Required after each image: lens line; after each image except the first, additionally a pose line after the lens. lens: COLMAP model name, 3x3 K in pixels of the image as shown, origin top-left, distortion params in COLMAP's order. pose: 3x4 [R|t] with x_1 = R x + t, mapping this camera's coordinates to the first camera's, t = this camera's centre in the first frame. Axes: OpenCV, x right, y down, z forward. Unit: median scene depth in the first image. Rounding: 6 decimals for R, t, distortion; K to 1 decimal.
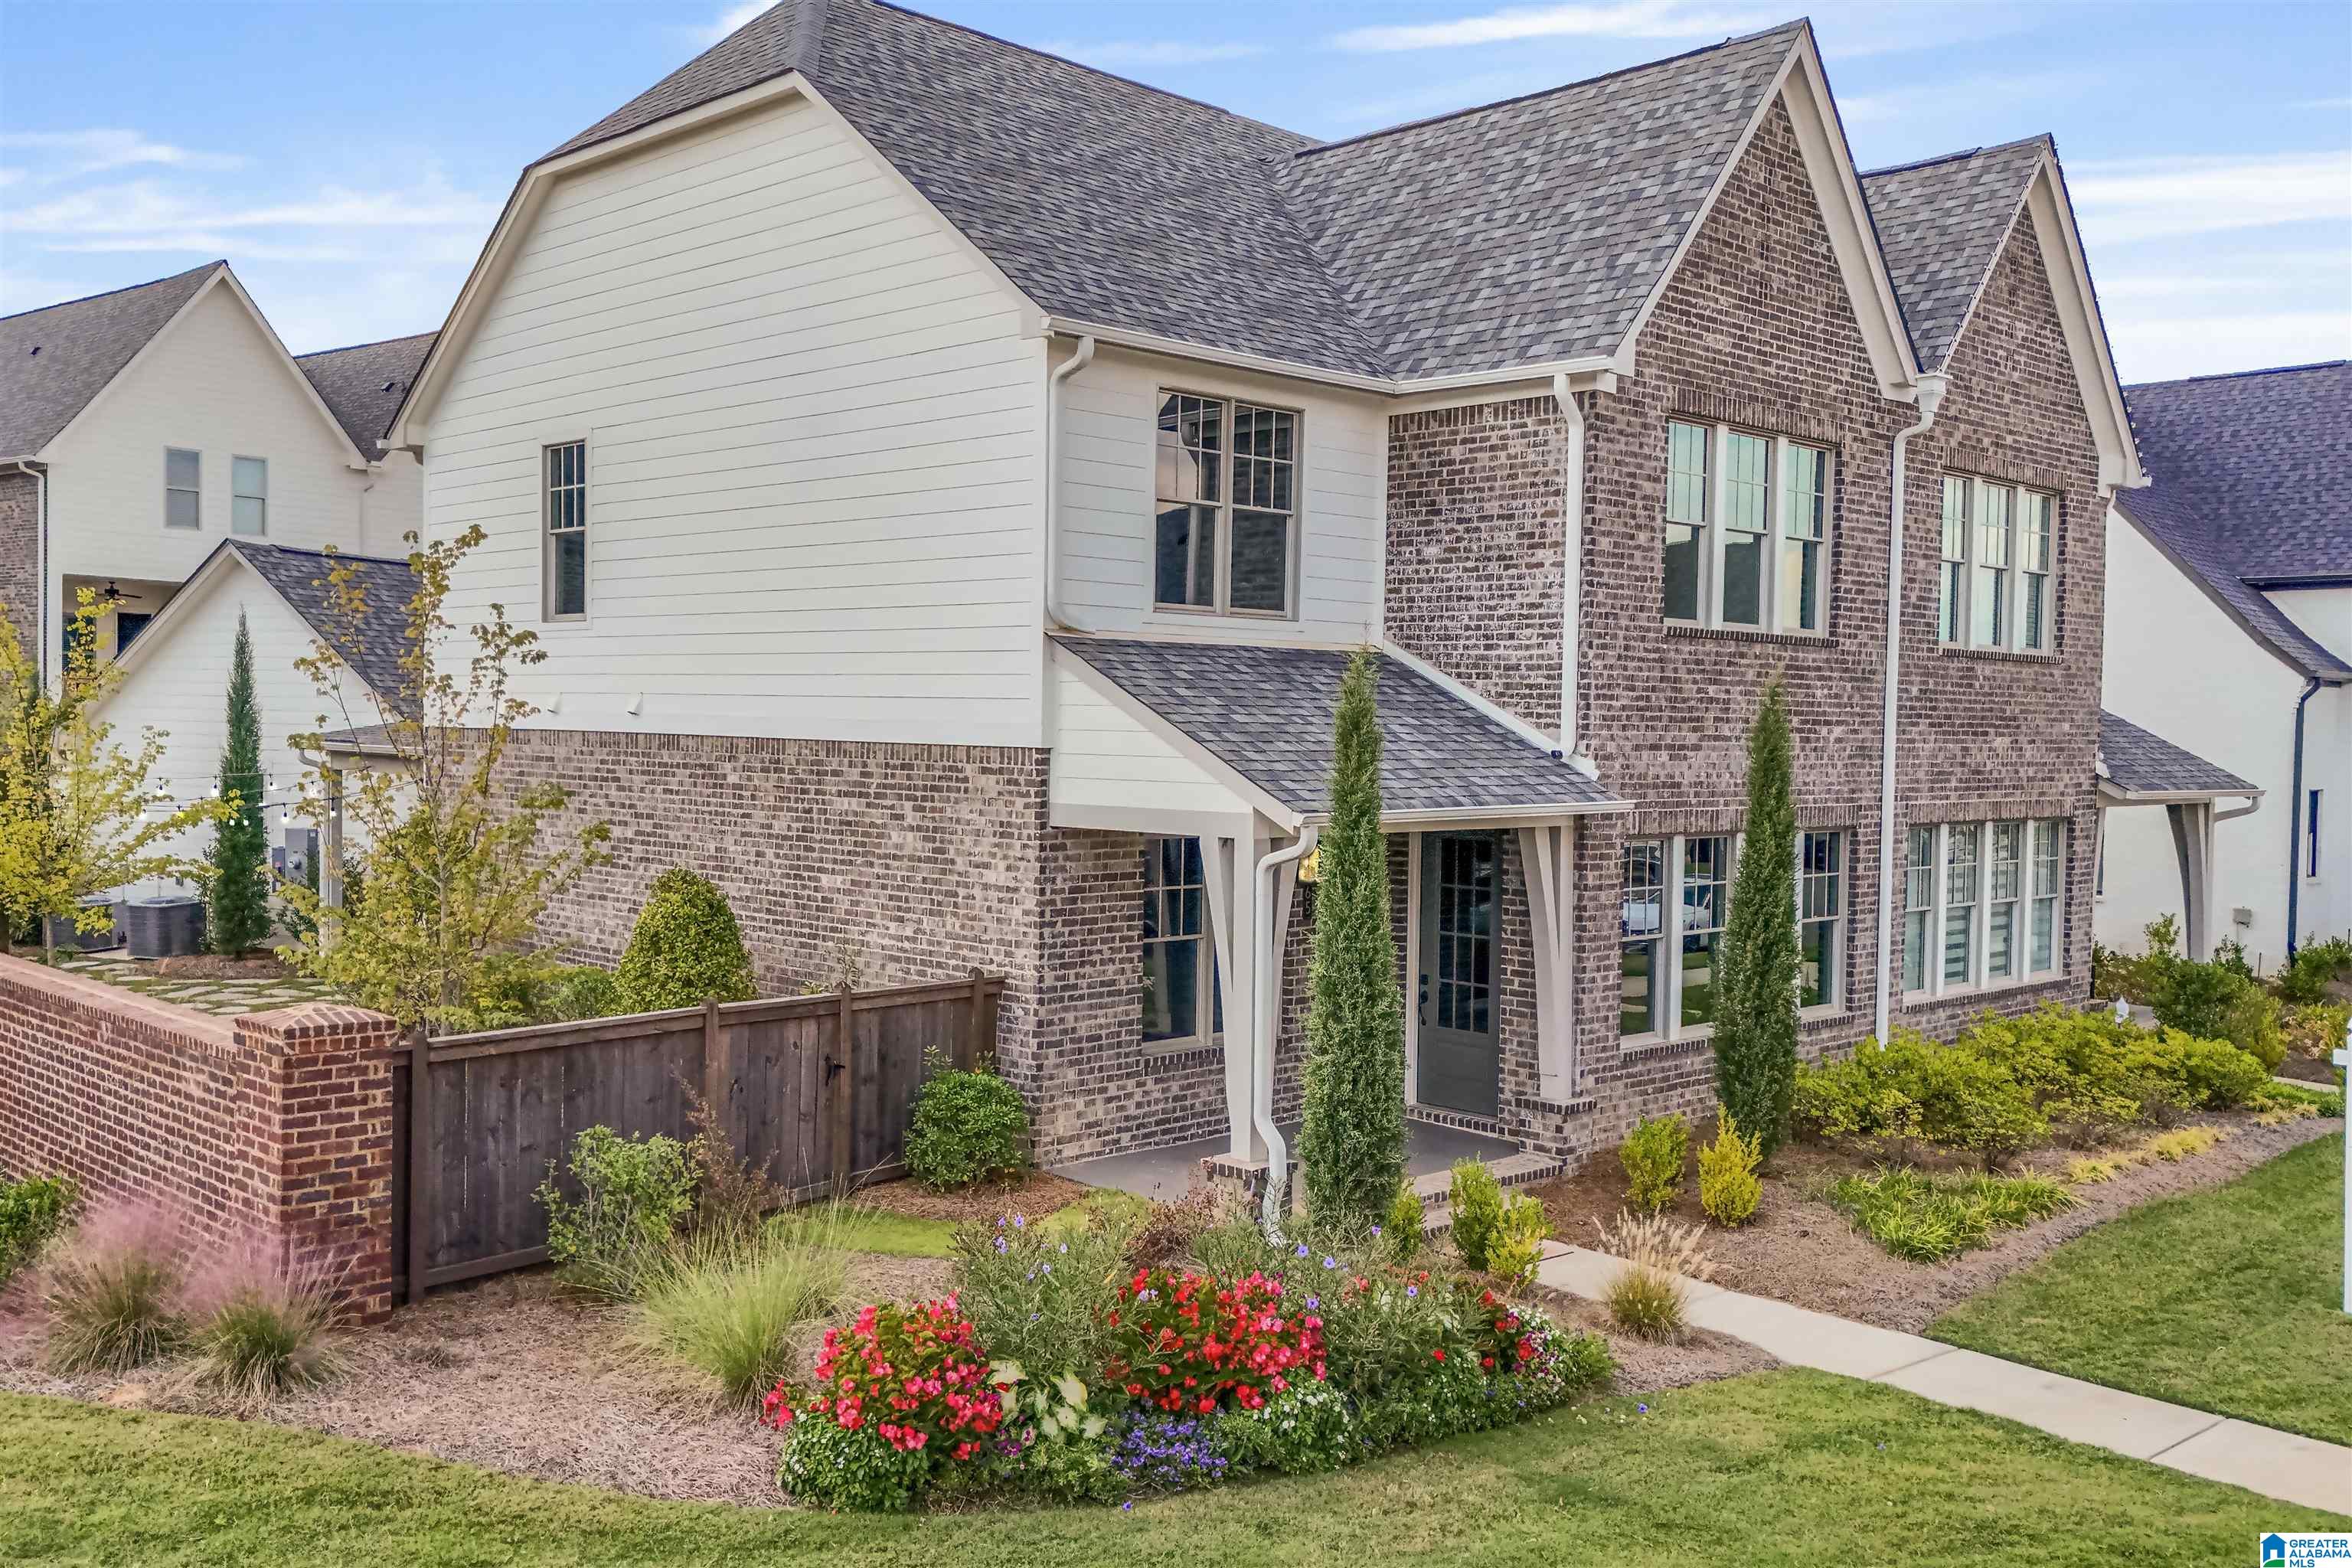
lens RADIAL K [[2041.9, 0, 1160.6], [0, 2041.9, 780.5], [0, 0, 1]] dist [0.064025, -0.110673]
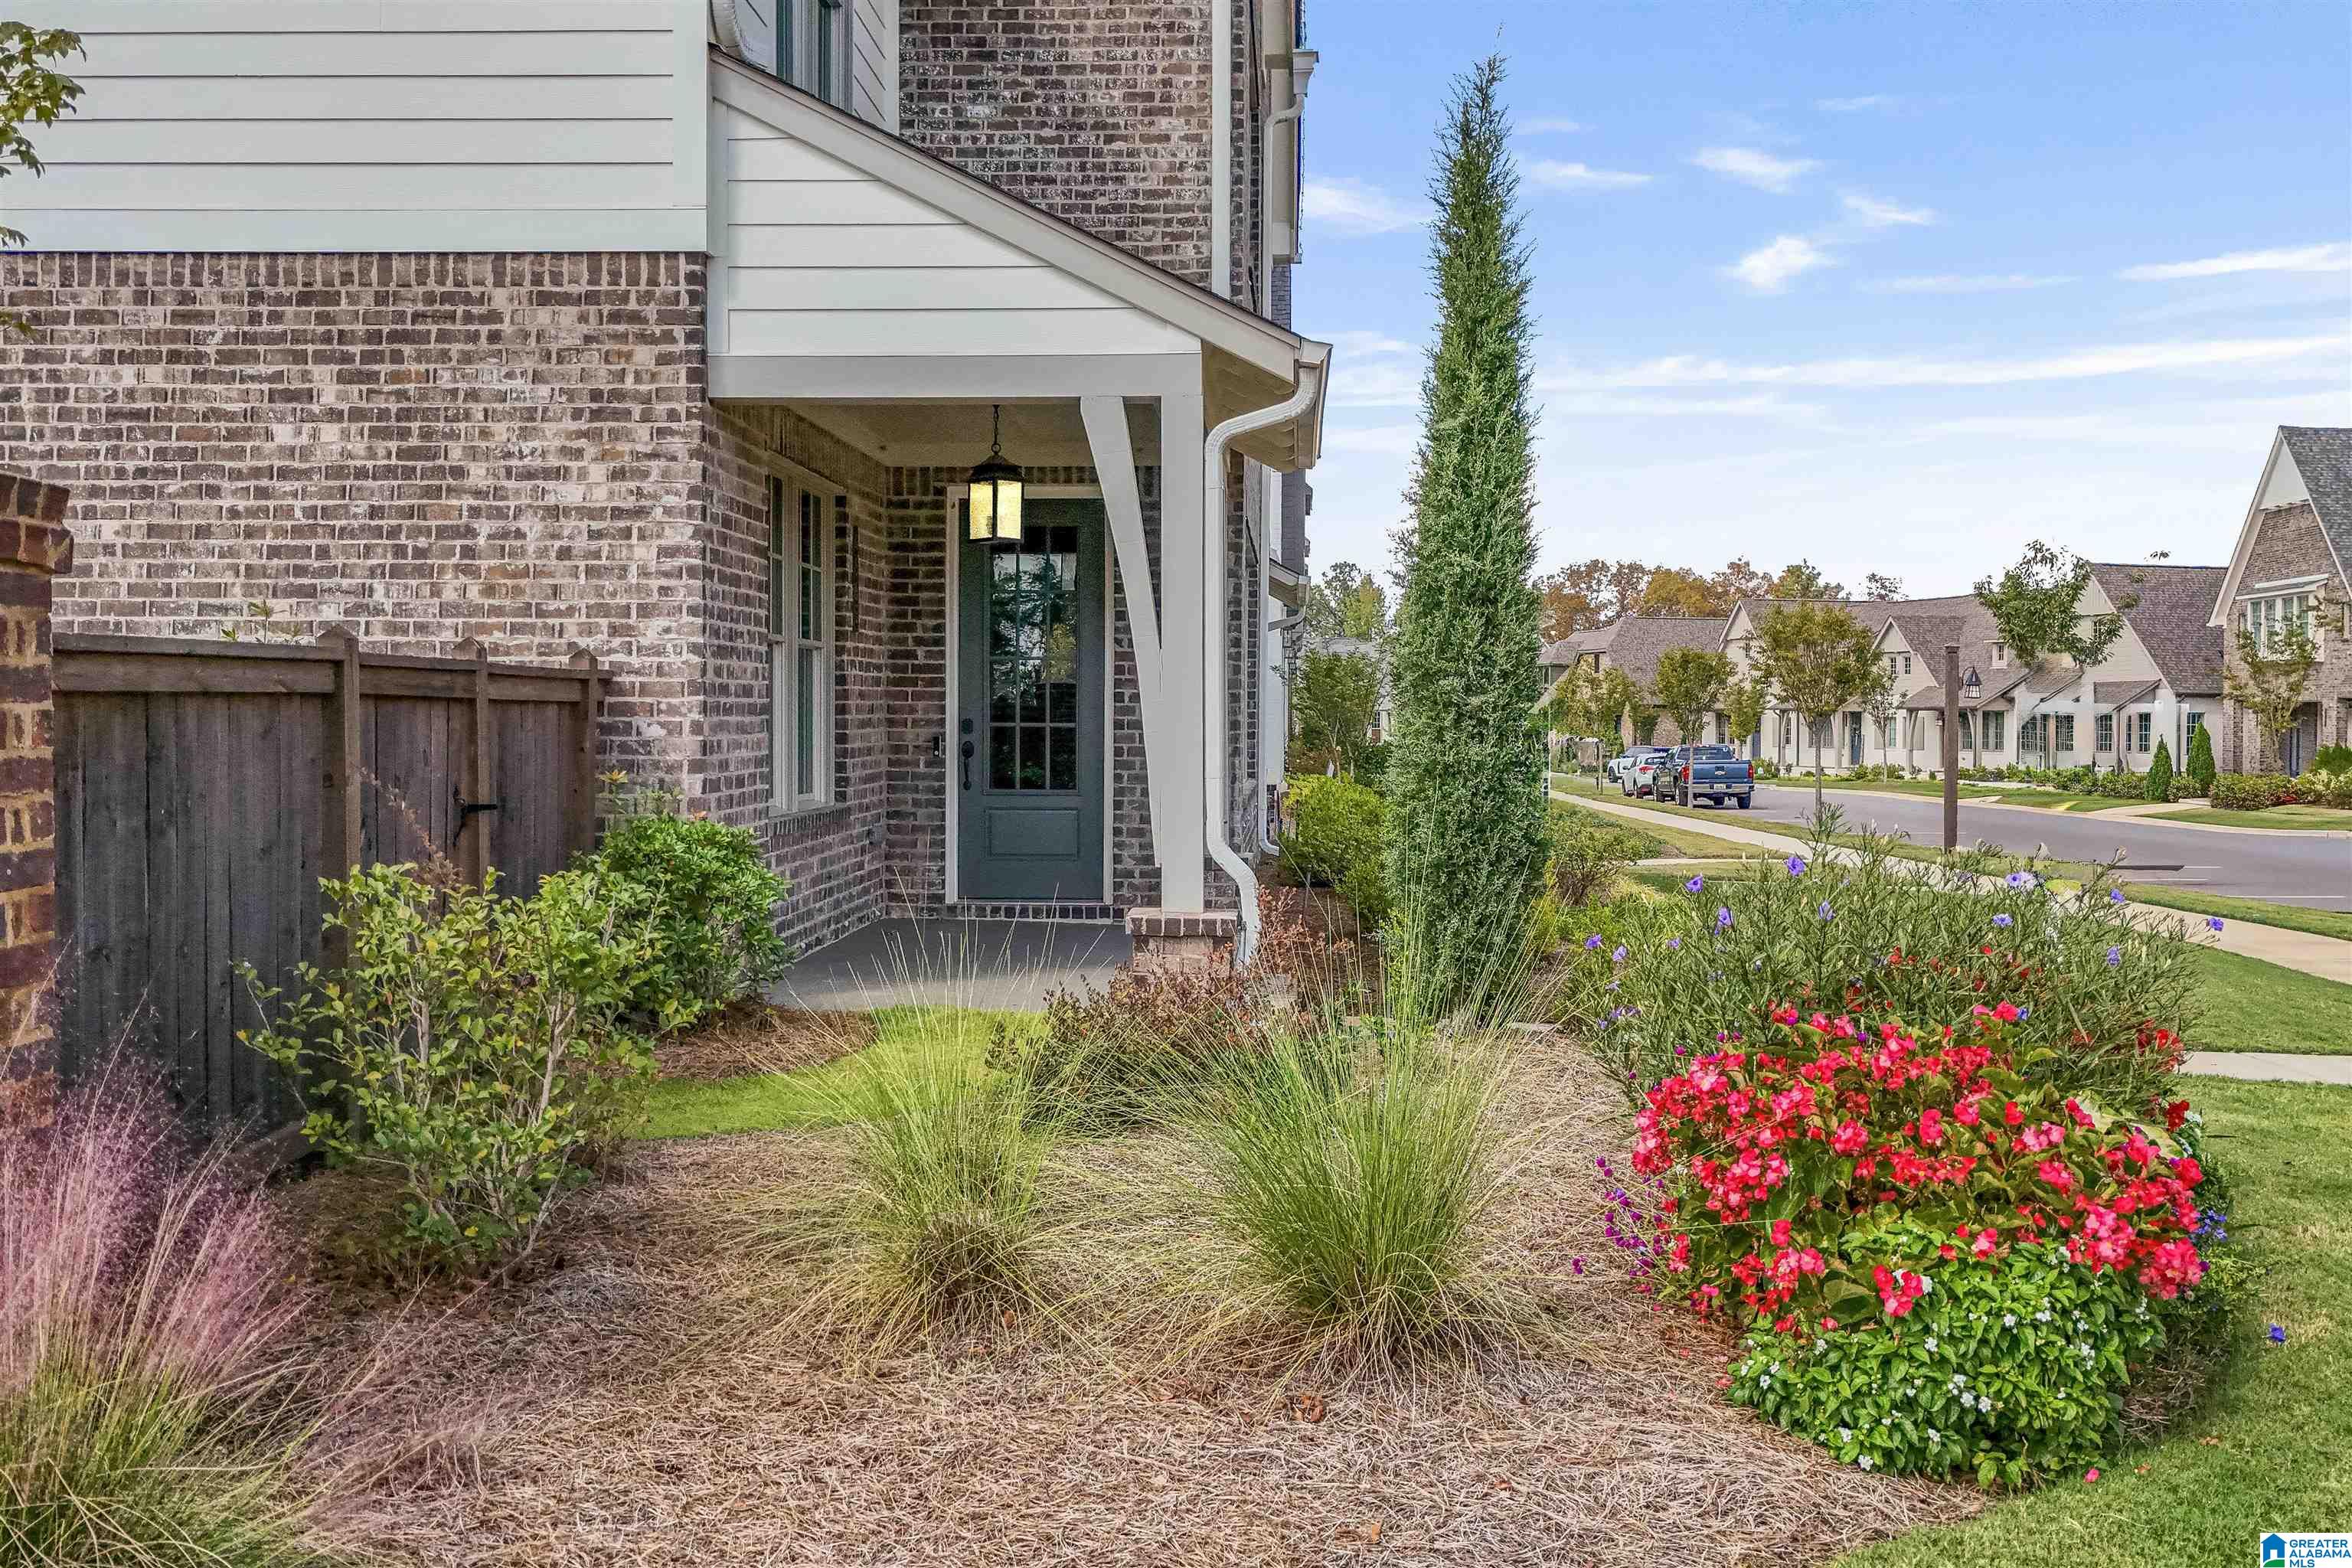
lens RADIAL K [[2041.9, 0, 1160.6], [0, 2041.9, 780.5], [0, 0, 1]] dist [0.064025, -0.110673]
pose [[0.732670, -0.032944, 0.679786, -0.326465], [0.027106, 0.999448, 0.019221, 0.111914], [-0.680044, 0.004344, 0.733158, 0.461804]]
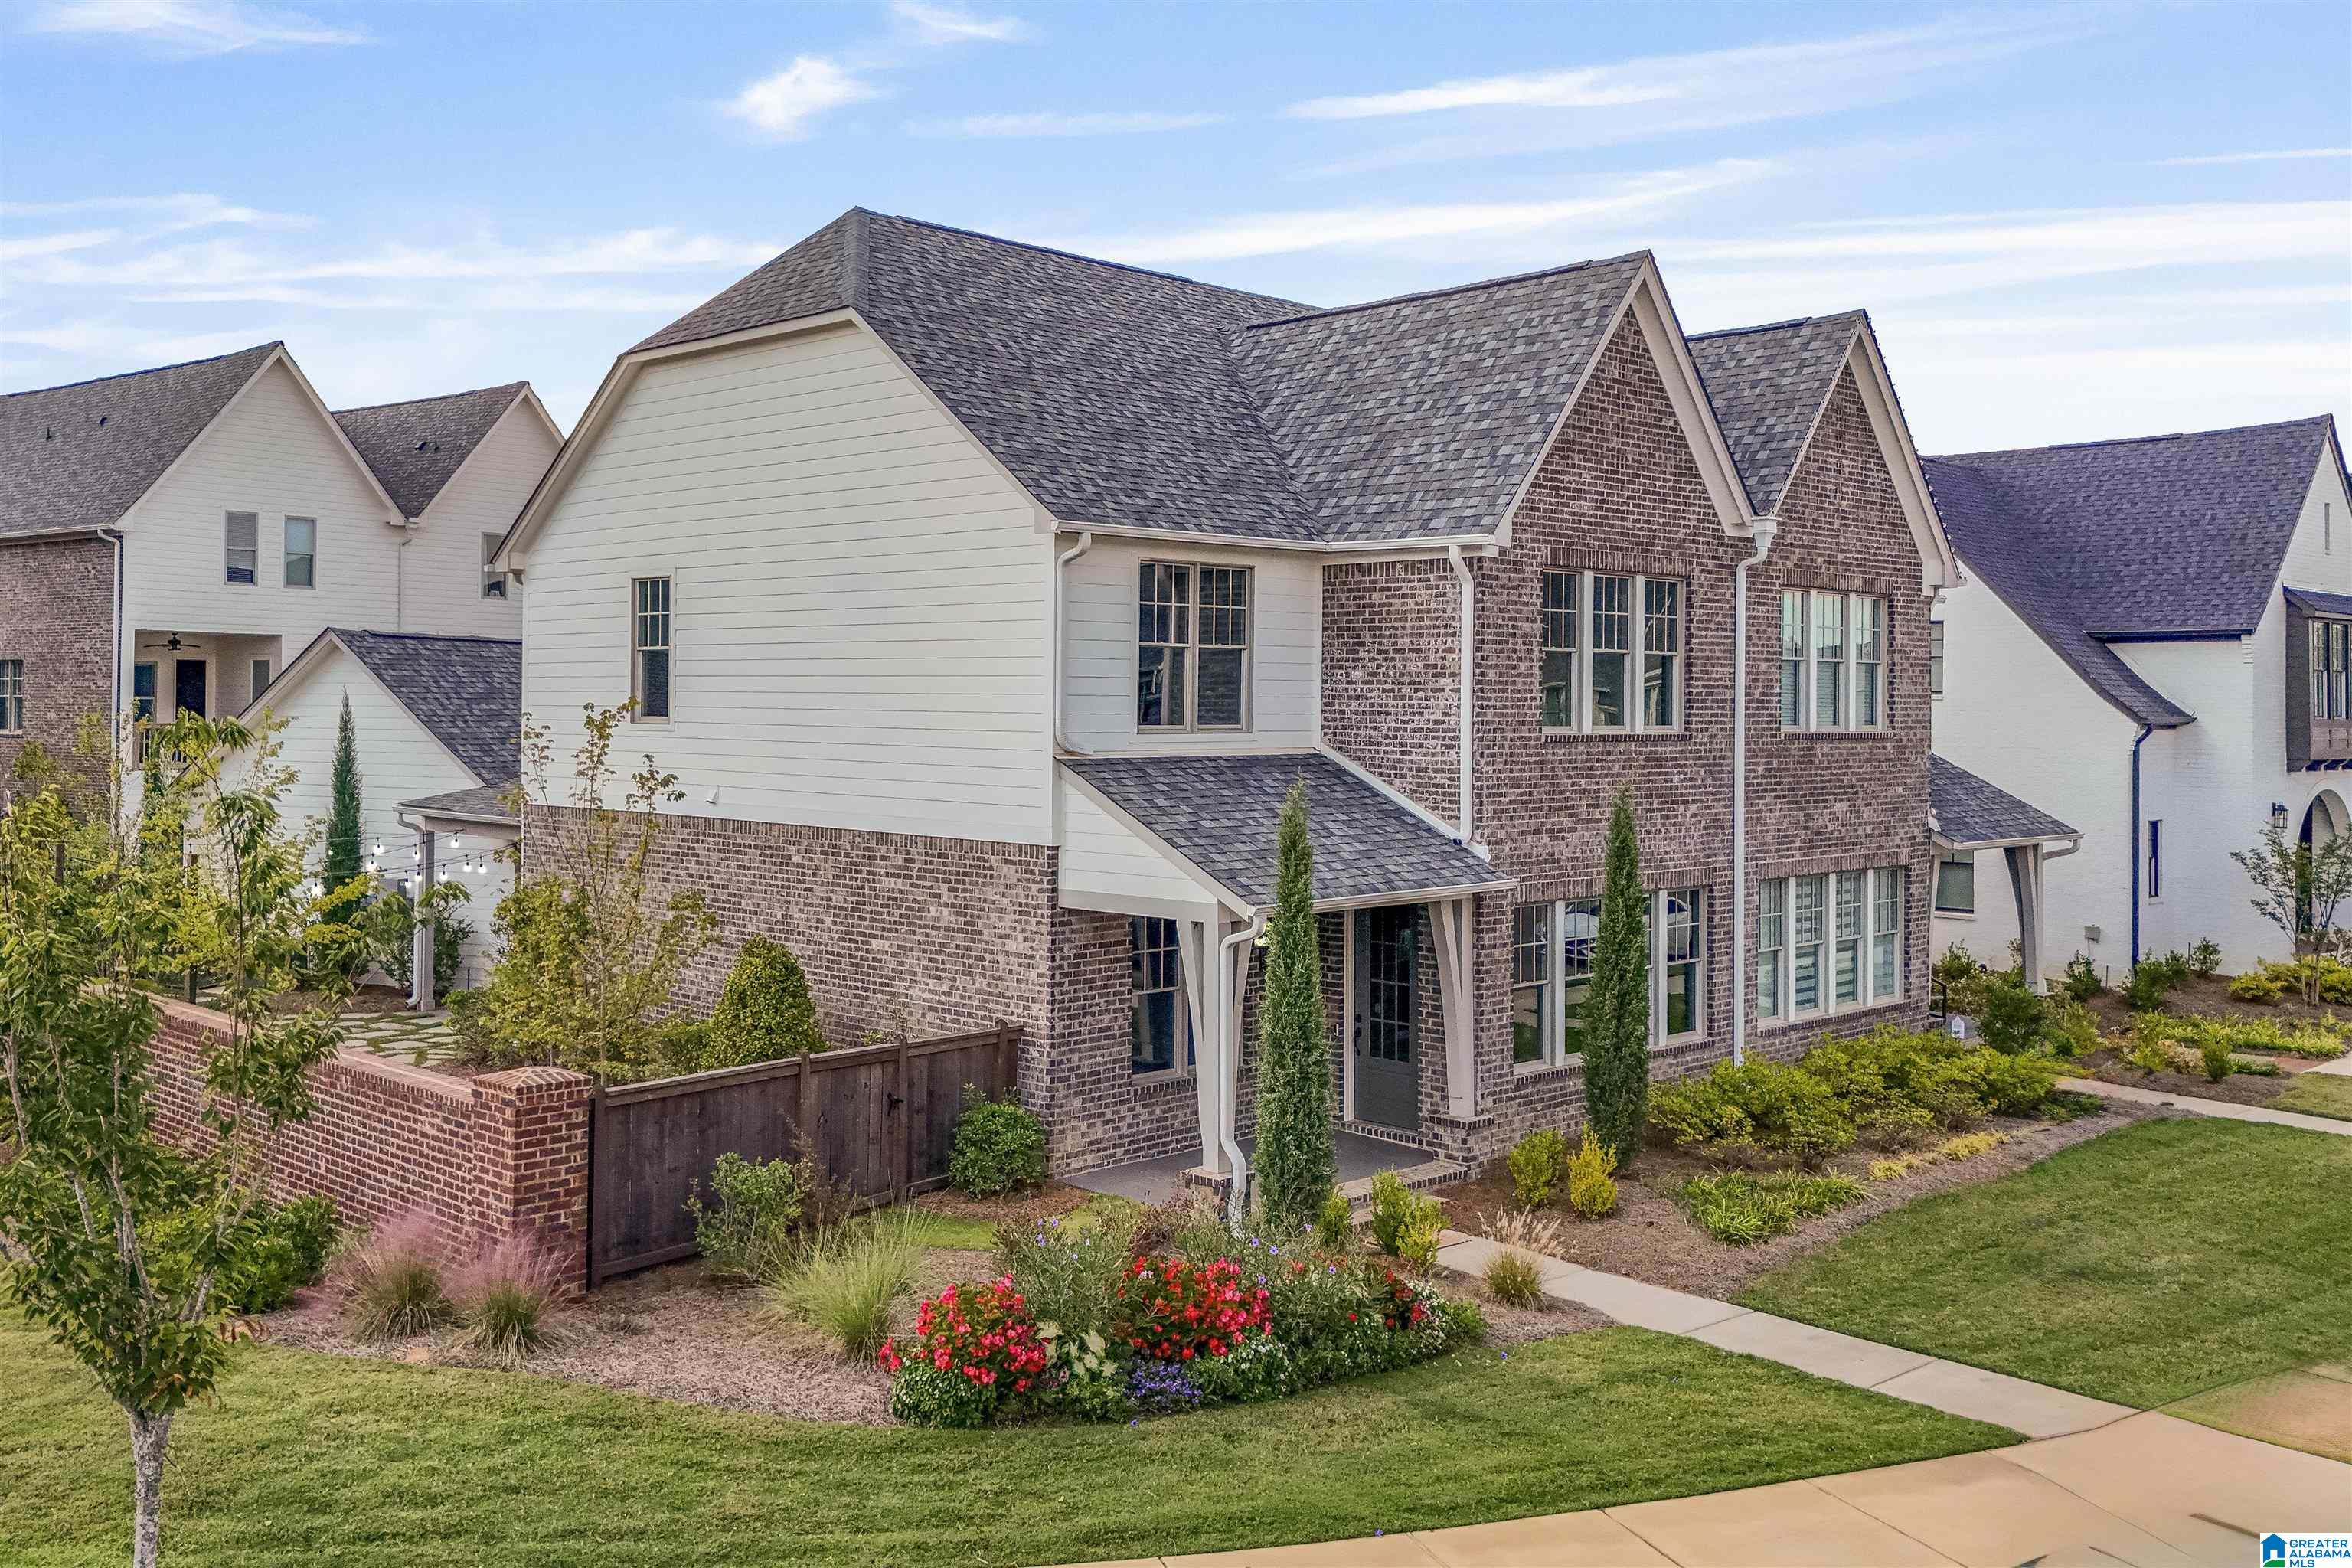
lens RADIAL K [[2041.7, 0, 1134.6], [0, 2041.7, 680.8], [0, 0, 1]] dist [0.087483, -0.212946]
pose [[0.999945, -0.010070, 0.002837, -0.008266], [0.010177, 0.999125, -0.040569, -0.061821], [-0.002426, 0.040596, 0.999173, -0.263483]]
